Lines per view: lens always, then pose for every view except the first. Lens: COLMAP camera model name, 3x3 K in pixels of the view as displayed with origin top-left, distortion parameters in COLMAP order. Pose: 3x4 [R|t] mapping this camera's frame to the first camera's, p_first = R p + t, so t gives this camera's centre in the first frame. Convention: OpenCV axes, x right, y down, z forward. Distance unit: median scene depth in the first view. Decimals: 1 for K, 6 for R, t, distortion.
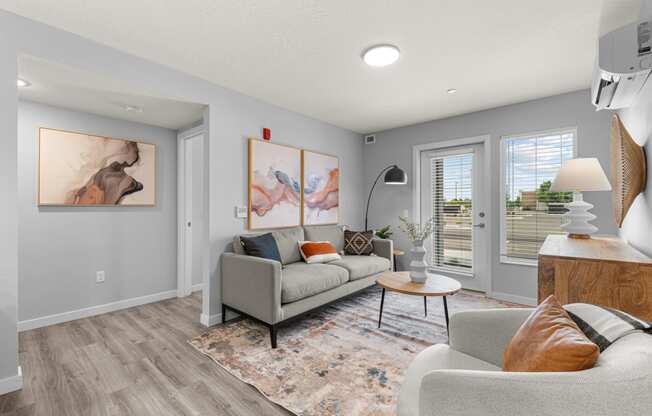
lens RADIAL K [[282.5, 0, 324.3], [0, 282.5, 206.9], [0, 0, 1]] dist [0.004347, 0.000308]
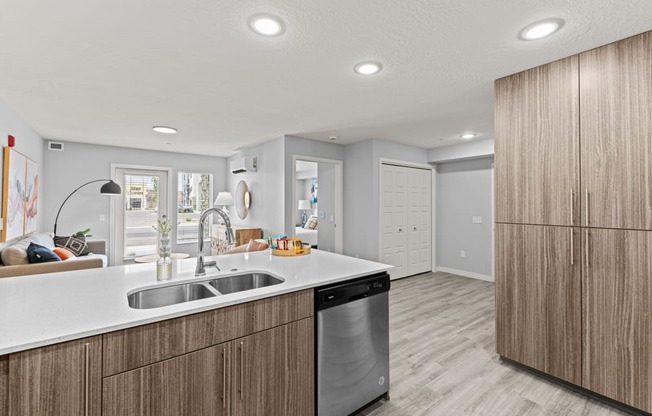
lens RADIAL K [[282.5, 0, 326.1], [0, 282.5, 204.4], [0, 0, 1]] dist [0.004347, 0.000308]
pose [[0.206697, 0.002326, 0.978402, -0.796144], [-0.006078, 0.999981, -0.001093, -0.042819], [-0.978386, -0.005721, 0.206707, -0.208659]]
